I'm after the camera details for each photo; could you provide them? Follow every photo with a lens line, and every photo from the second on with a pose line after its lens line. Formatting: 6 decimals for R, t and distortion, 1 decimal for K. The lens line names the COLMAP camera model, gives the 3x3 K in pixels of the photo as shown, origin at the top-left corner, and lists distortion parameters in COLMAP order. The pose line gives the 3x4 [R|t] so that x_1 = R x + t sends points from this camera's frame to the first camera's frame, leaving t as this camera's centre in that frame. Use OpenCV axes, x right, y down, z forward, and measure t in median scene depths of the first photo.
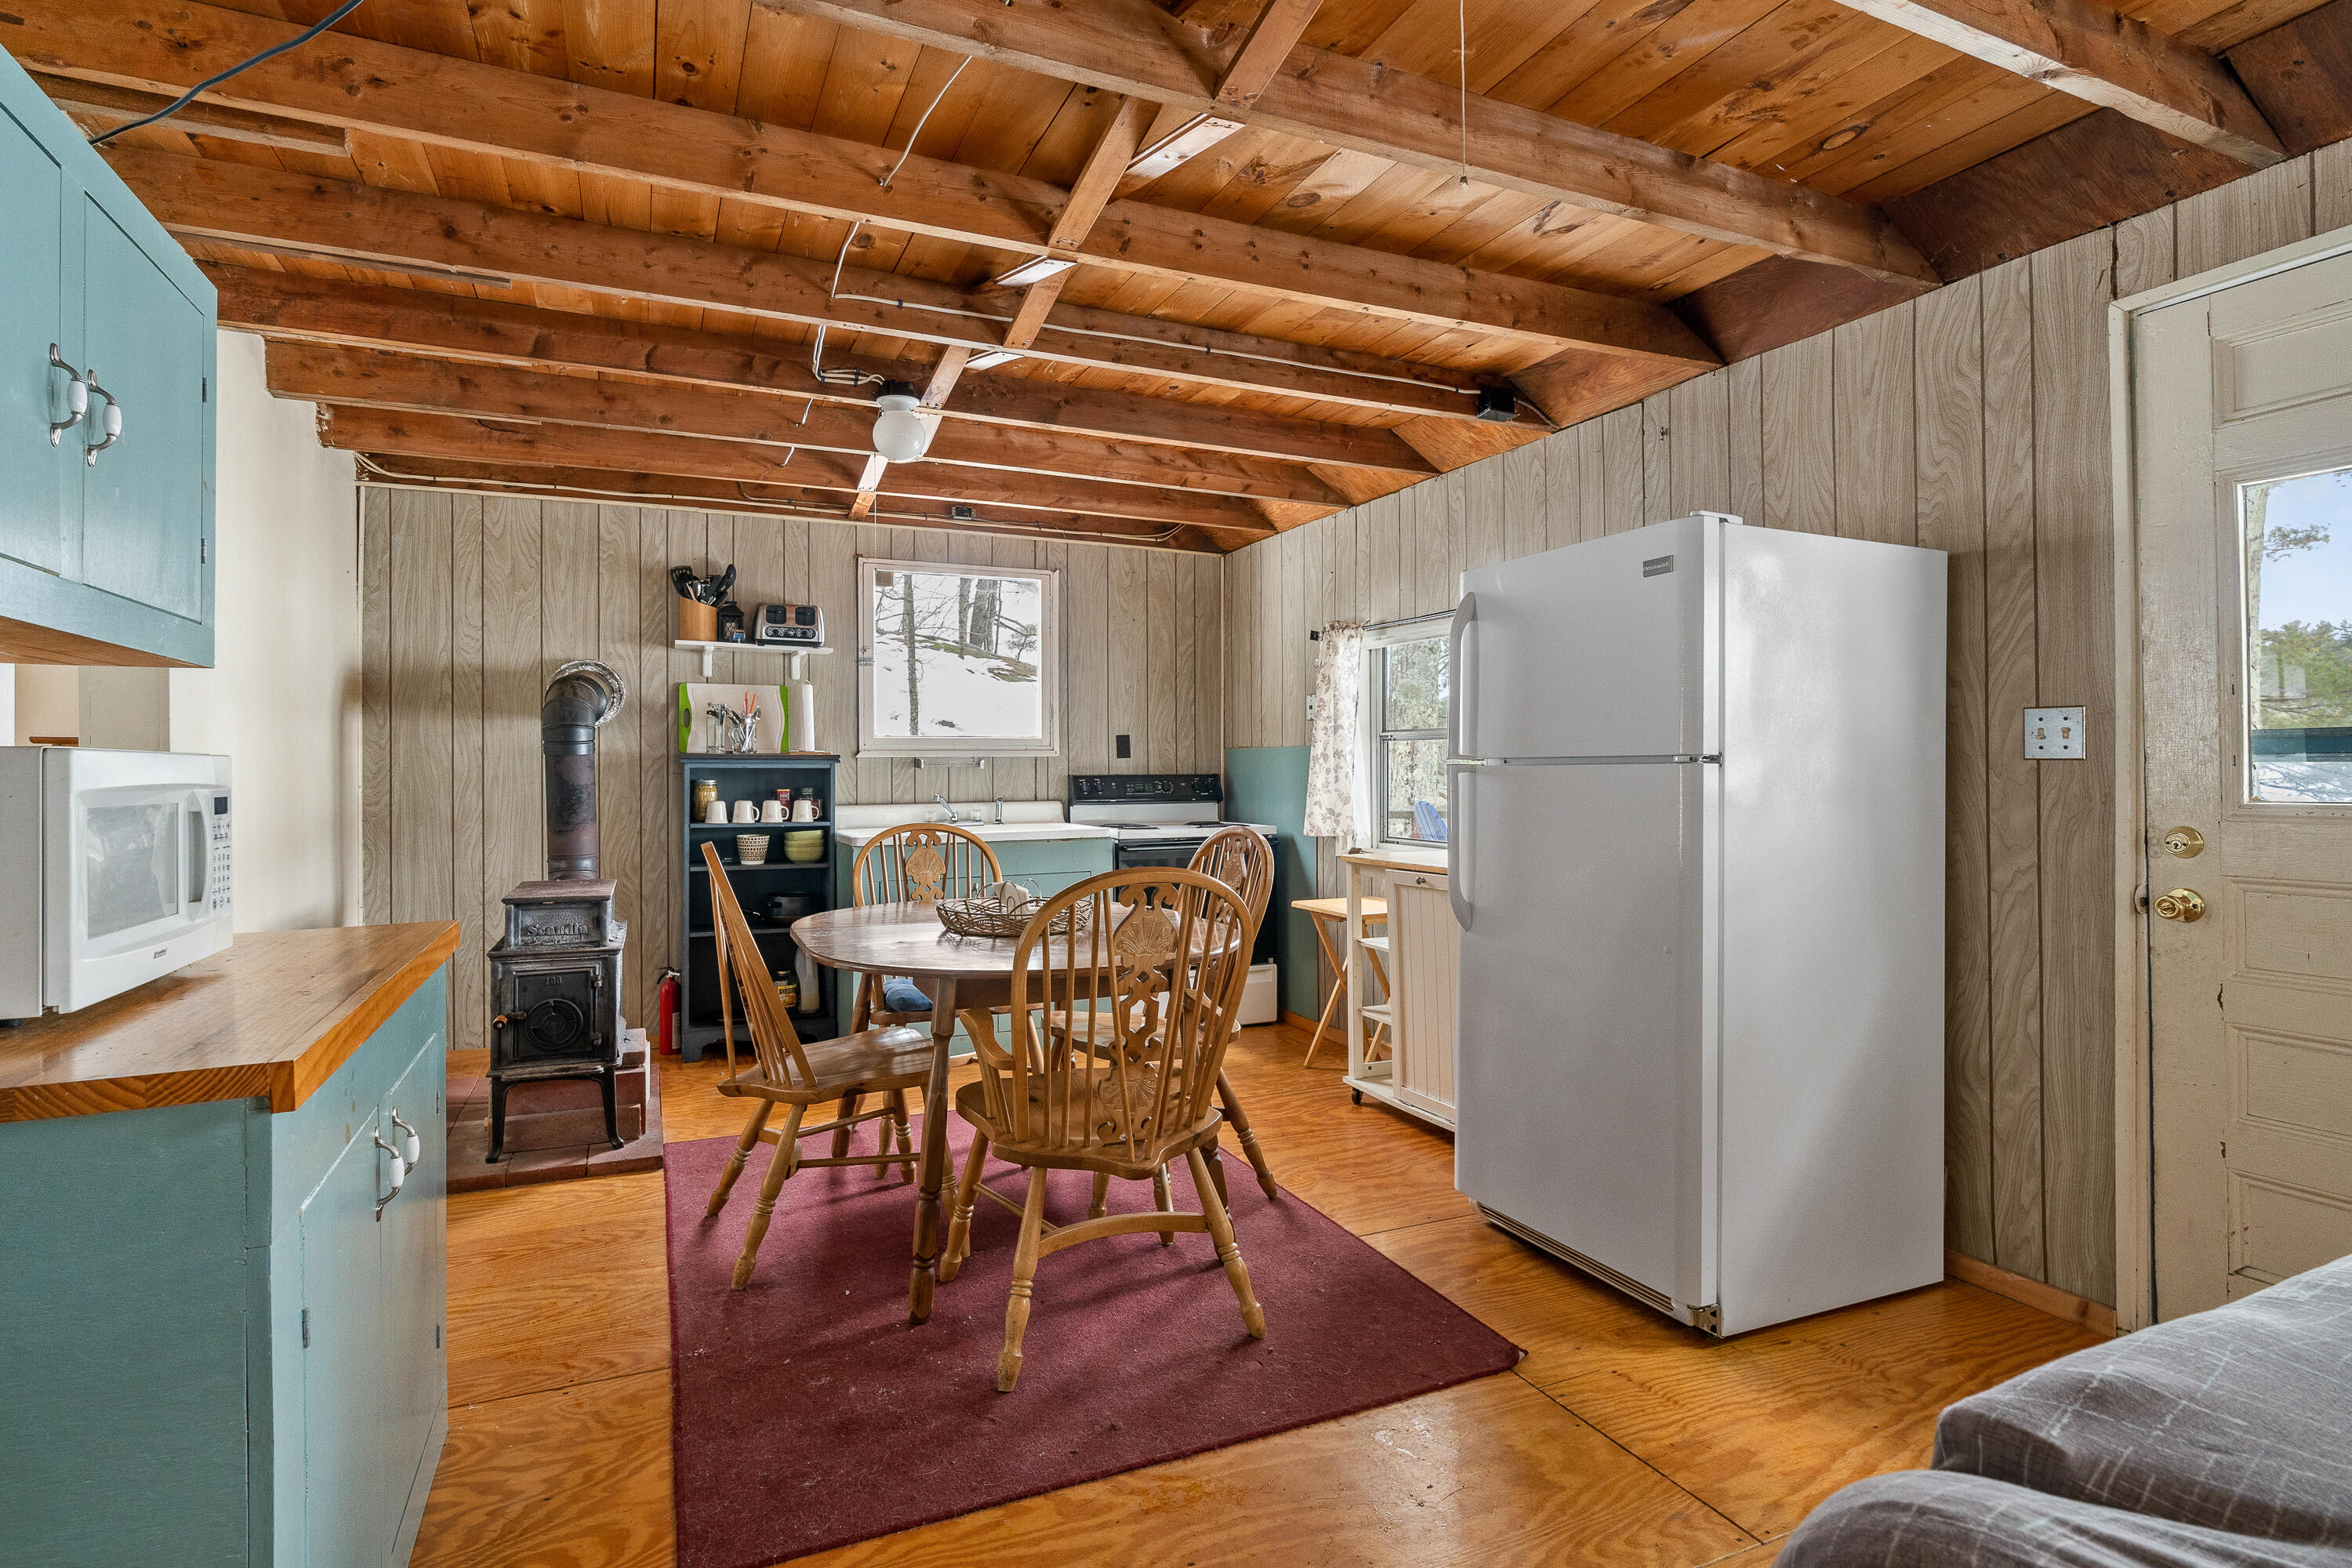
lens RADIAL K [[1183.0, 0, 1086.5], [0, 1183.0, 762.0], [0, 0, 1]] dist [-0.012542, 0.005796]
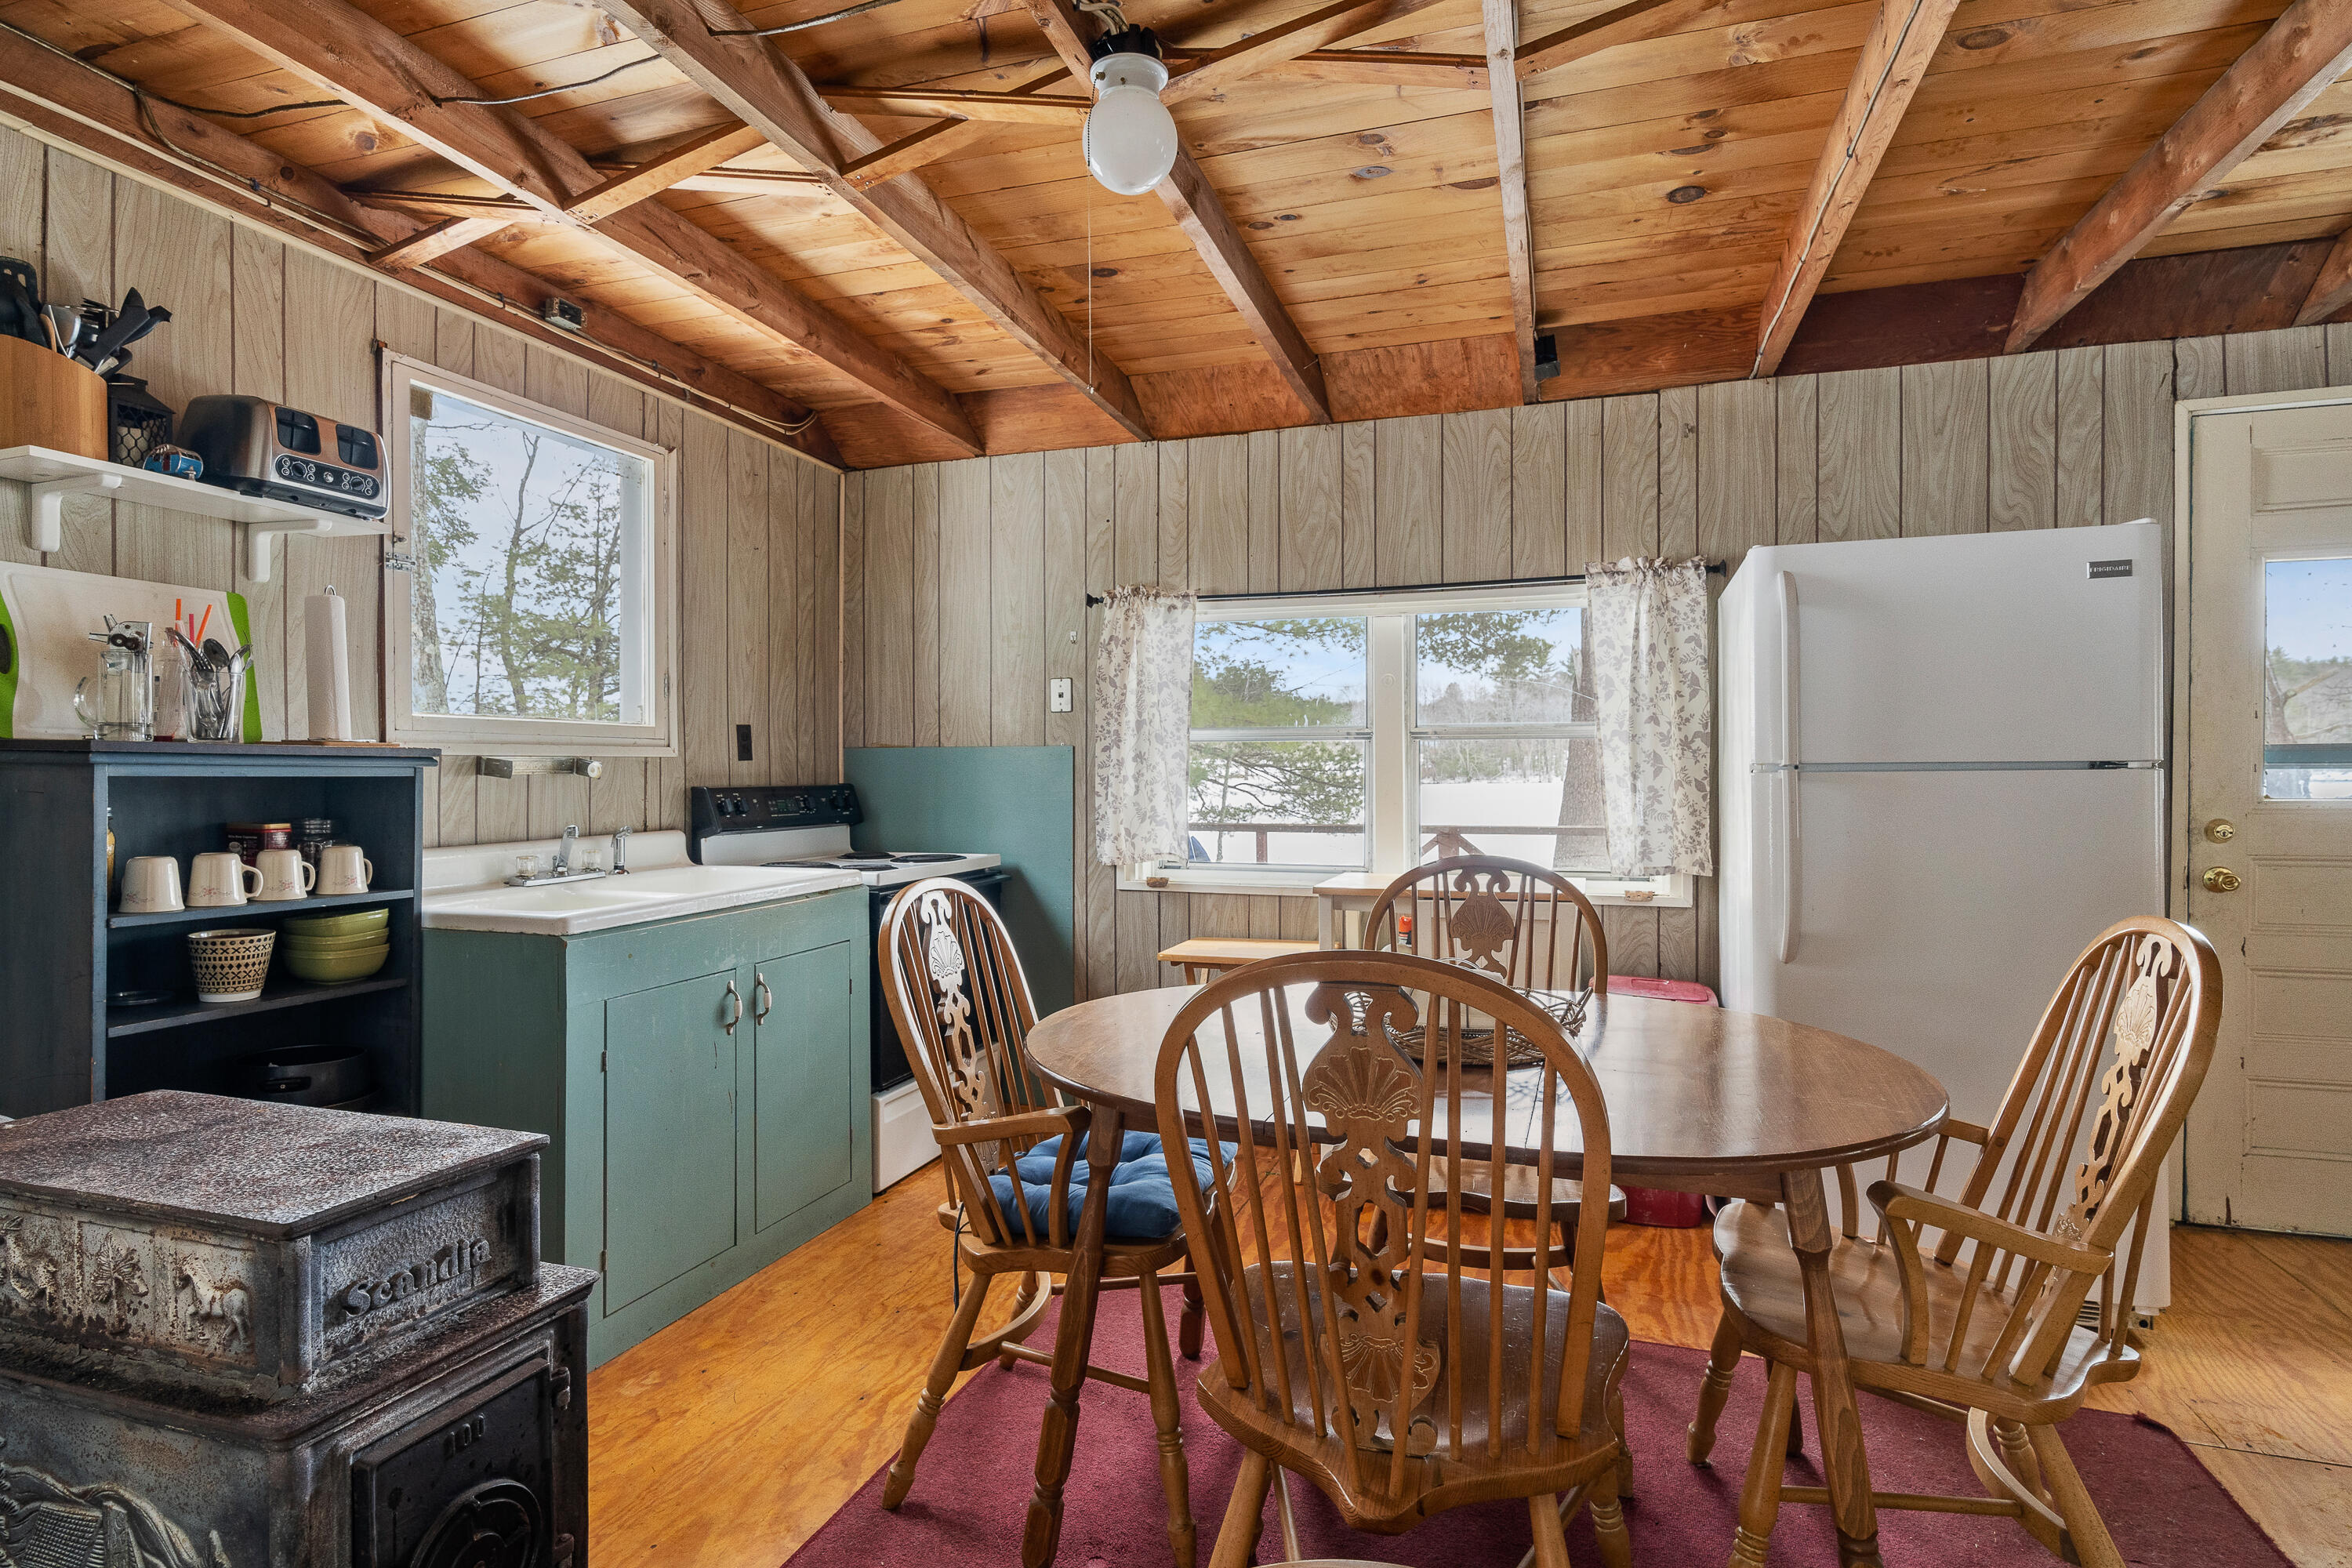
lens RADIAL K [[1294.4, 0, 1016.4], [0, 1294.4, 775.2], [0, 0, 1]] dist [-0.001786, 0.000422]
pose [[0.656571, -0.000881, 0.754264, -0.483505], [-0.002526, 0.999991, 0.003367, 0.002406], [-0.754260, -0.004115, 0.656563, 0.509769]]
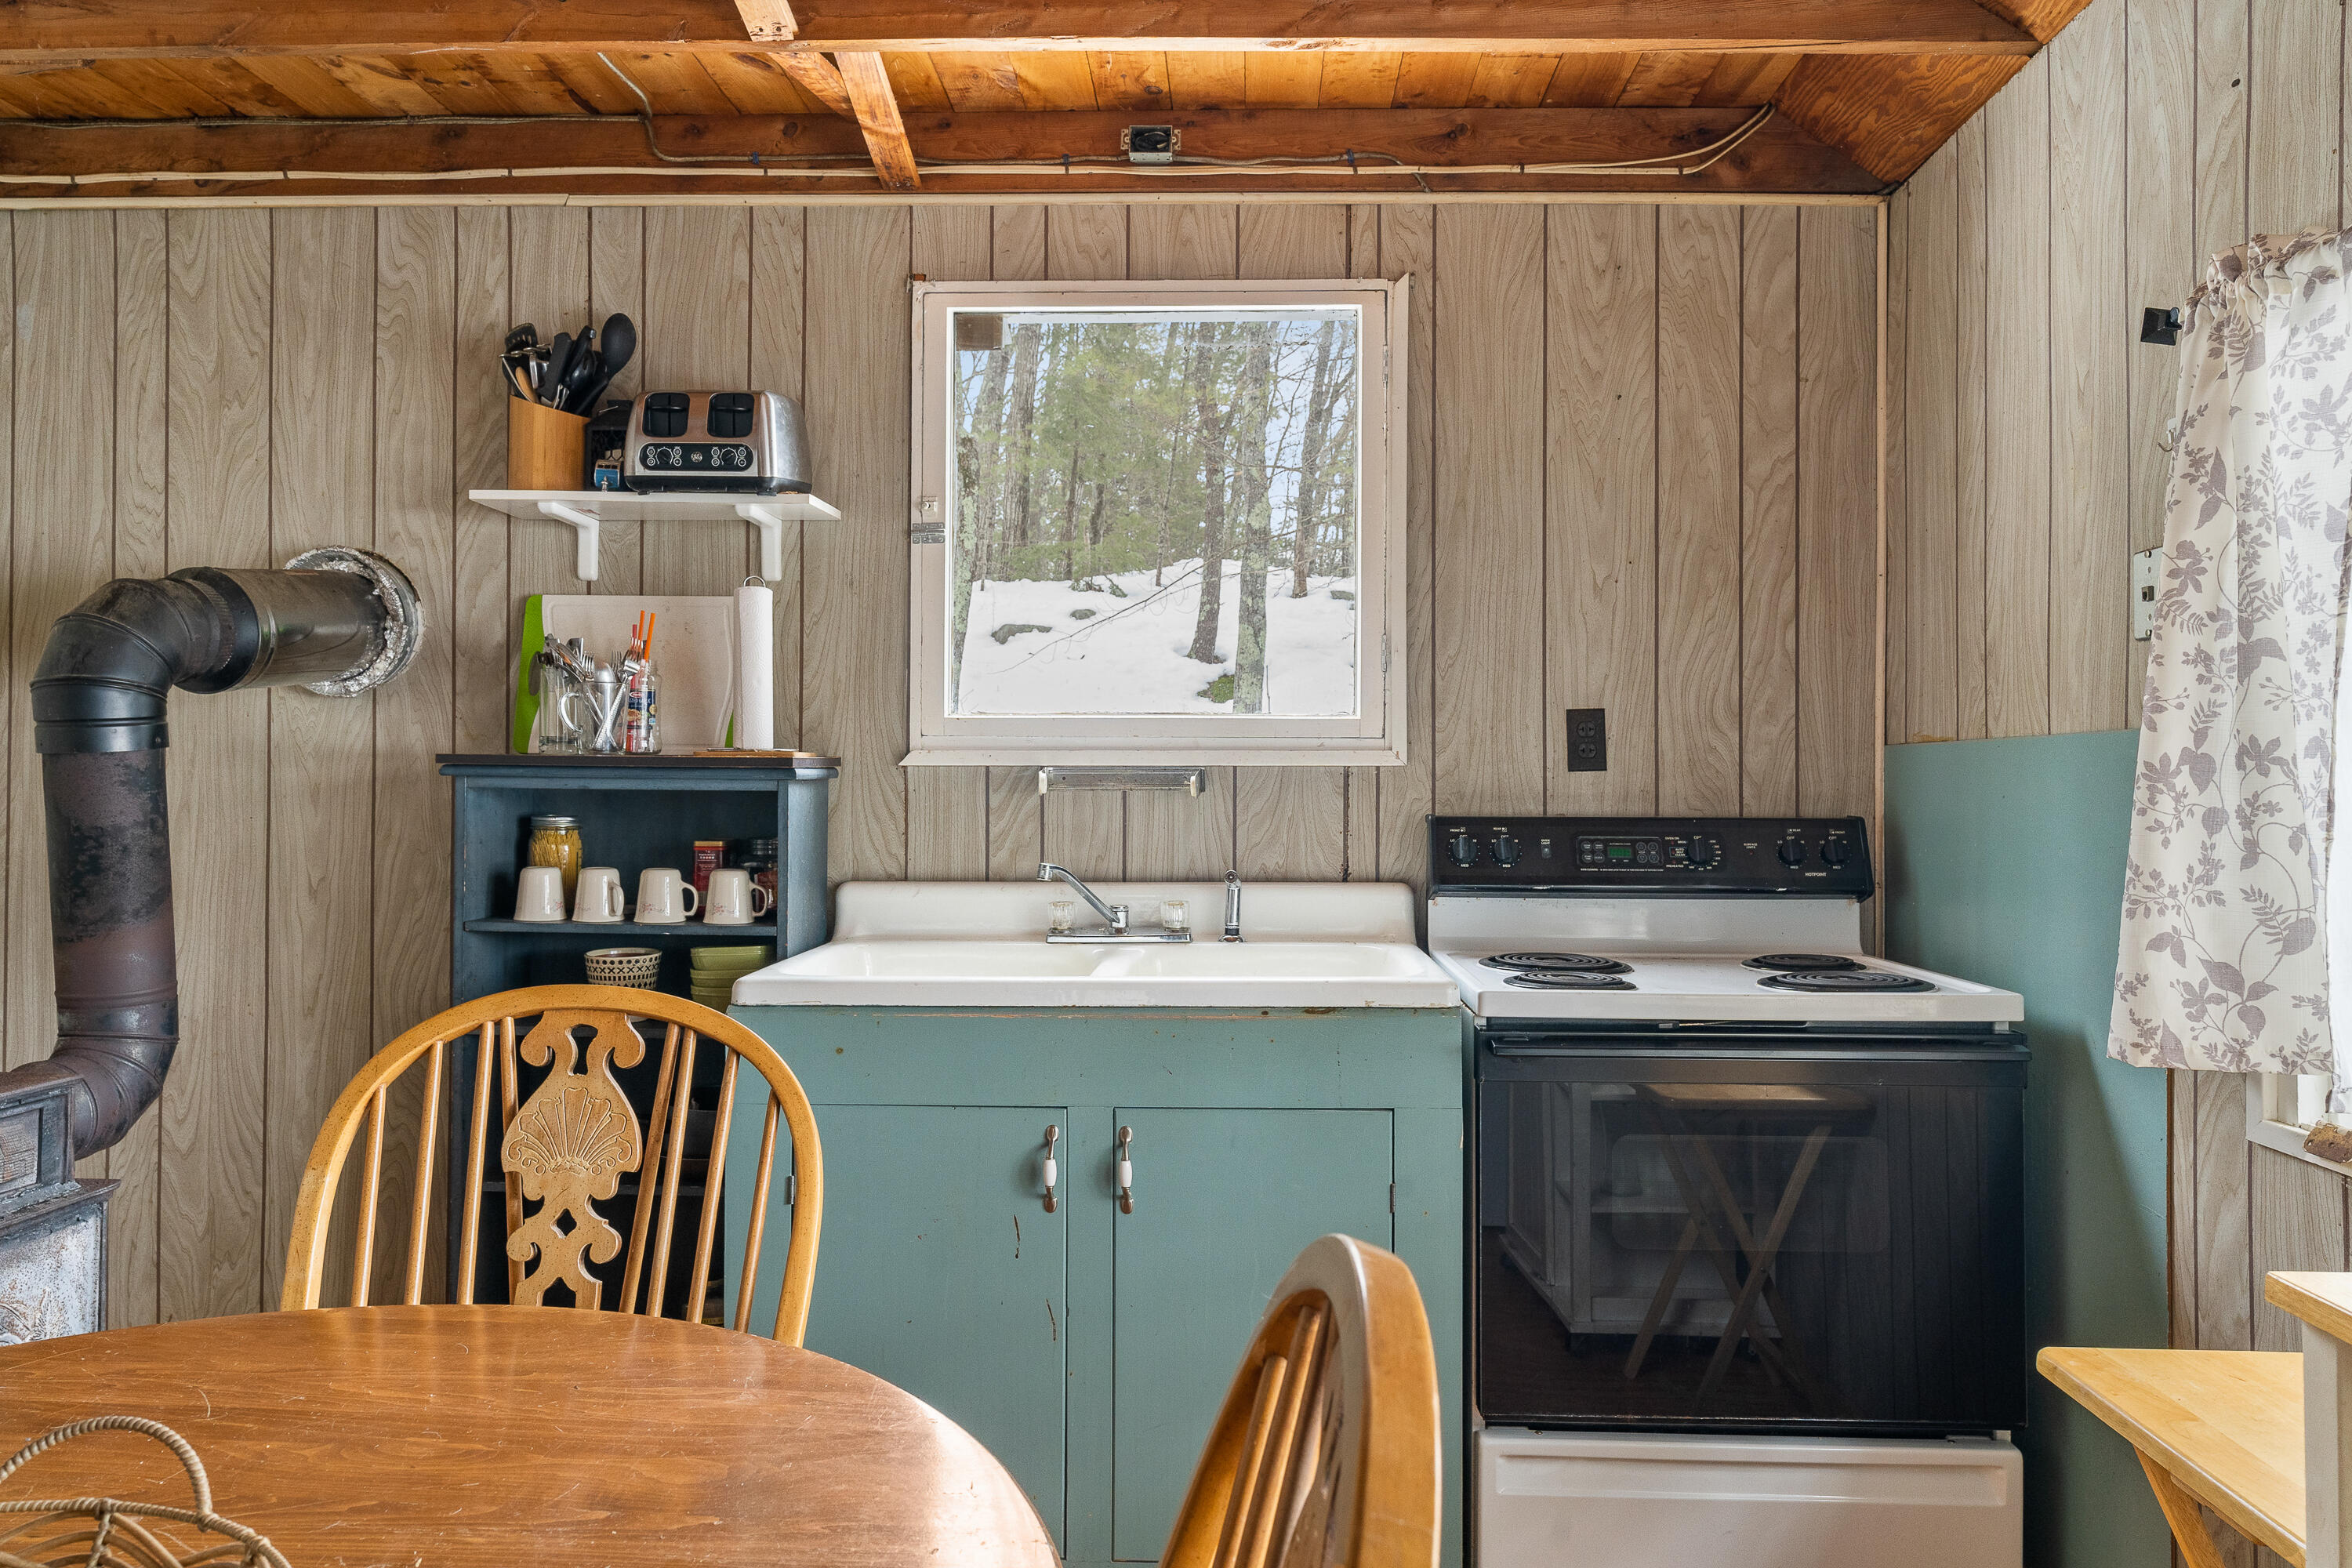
lens RADIAL K [[1544.6, 0, 1272.7], [0, 1544.6, 773.6], [0, 0, 1]] dist [-0.003037, -0.000391]
pose [[0.935289, 0.005191, -0.353846, 0.132279], [-0.006851, 0.999971, -0.003438, -0.000151], [0.353818, 0.005640, 0.935297, 0.615561]]
